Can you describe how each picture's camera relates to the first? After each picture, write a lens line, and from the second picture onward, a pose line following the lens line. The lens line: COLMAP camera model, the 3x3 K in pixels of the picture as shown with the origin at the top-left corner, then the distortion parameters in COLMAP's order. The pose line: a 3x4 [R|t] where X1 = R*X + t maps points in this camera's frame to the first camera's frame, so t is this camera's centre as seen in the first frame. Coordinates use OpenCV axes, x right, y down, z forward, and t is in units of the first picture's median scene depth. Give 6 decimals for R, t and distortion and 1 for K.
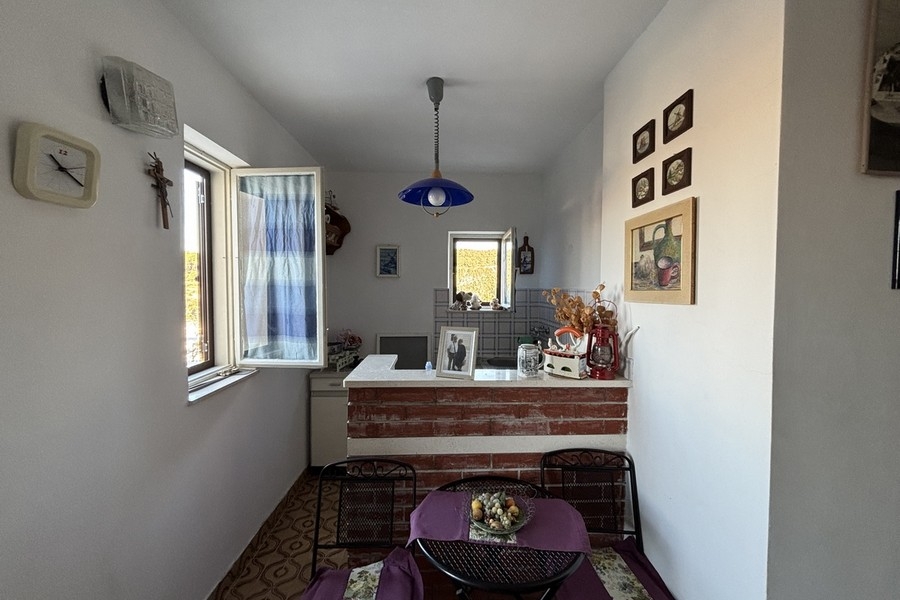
lens RADIAL K [[360.4, 0, 450.0], [0, 360.4, 300.0], [0, 0, 1]] dist [0.002500, -0.000065]
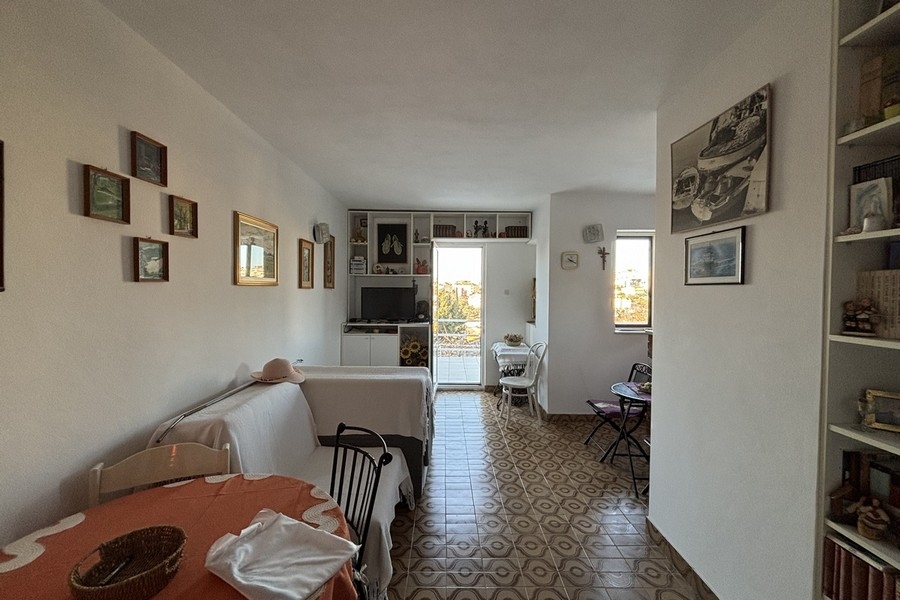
lens RADIAL K [[360.4, 0, 450.0], [0, 360.4, 300.0], [0, 0, 1]] dist [0.002500, -0.000065]
pose [[-0.024218, 0.017825, -0.999548, 2.454779], [-0.043133, 0.998891, 0.018858, 0.054912], [0.998776, 0.043570, -0.023422, -0.216861]]
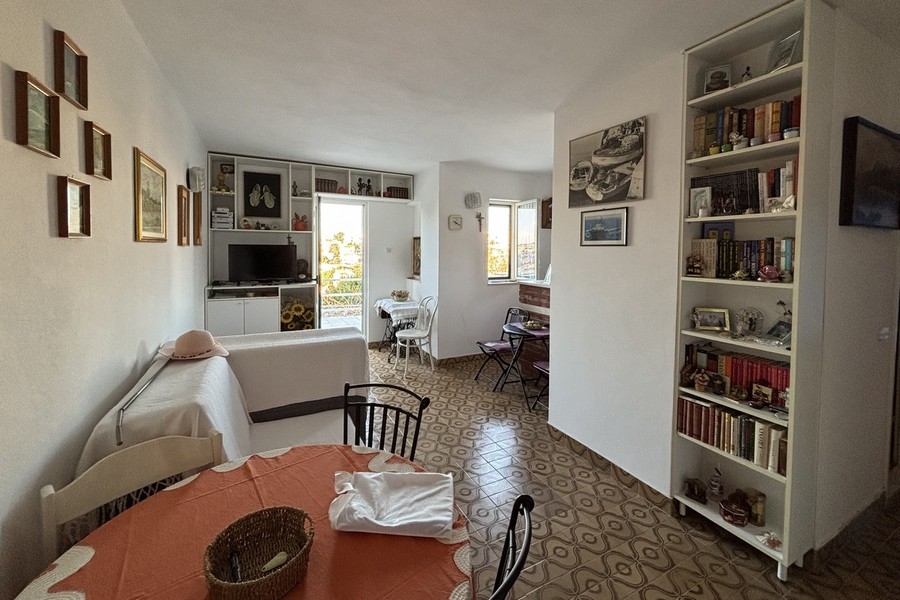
lens RADIAL K [[360.6, 0, 449.7], [0, 360.6, 263.2], [0, 0, 1]] dist [0.000556, -0.000173]
pose [[0.426783, 0.030511, -0.903839, 2.480419], [-0.038762, 0.999129, 0.015424, 0.076294], [0.903523, 0.028452, 0.427595, -0.845752]]
